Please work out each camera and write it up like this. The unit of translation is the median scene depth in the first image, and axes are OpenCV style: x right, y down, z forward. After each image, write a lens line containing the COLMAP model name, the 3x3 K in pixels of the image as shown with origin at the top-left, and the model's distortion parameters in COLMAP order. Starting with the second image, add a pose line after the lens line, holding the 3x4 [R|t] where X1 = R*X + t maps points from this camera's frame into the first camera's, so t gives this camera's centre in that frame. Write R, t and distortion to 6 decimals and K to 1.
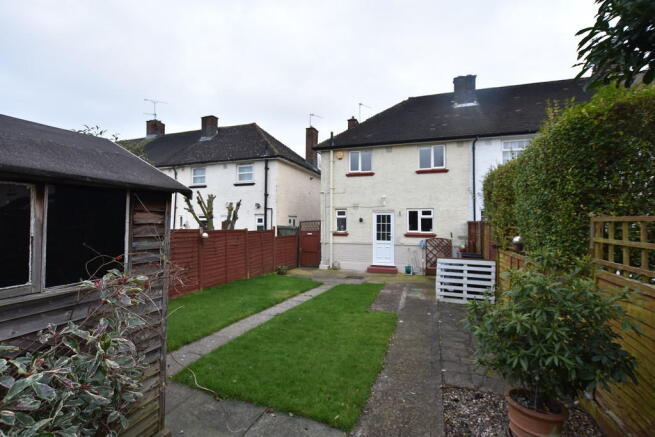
lens RADIAL K [[290.5, 0, 326.9], [0, 290.5, 219.4], [0, 0, 1]] dist [-0.019287, 0.000170]
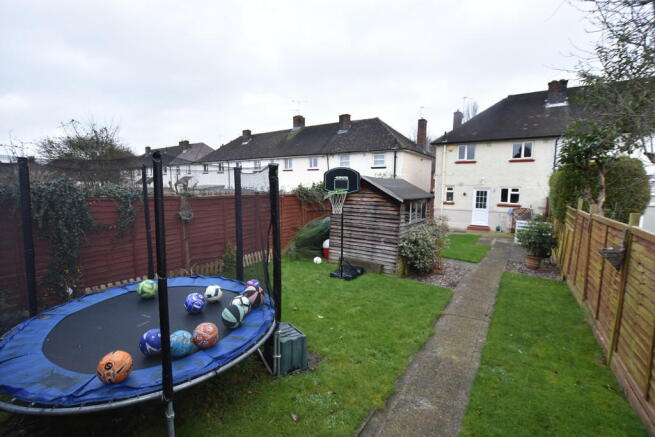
lens RADIAL K [[290.5, 0, 328.0], [0, 290.5, 217.5], [0, 0, 1]] dist [-0.019287, 0.000170]
pose [[0.964026, 0.034074, -0.263614, -0.155834], [-0.002835, 0.993011, 0.117989, -0.049656], [0.265792, -0.112997, 0.957385, -0.580544]]
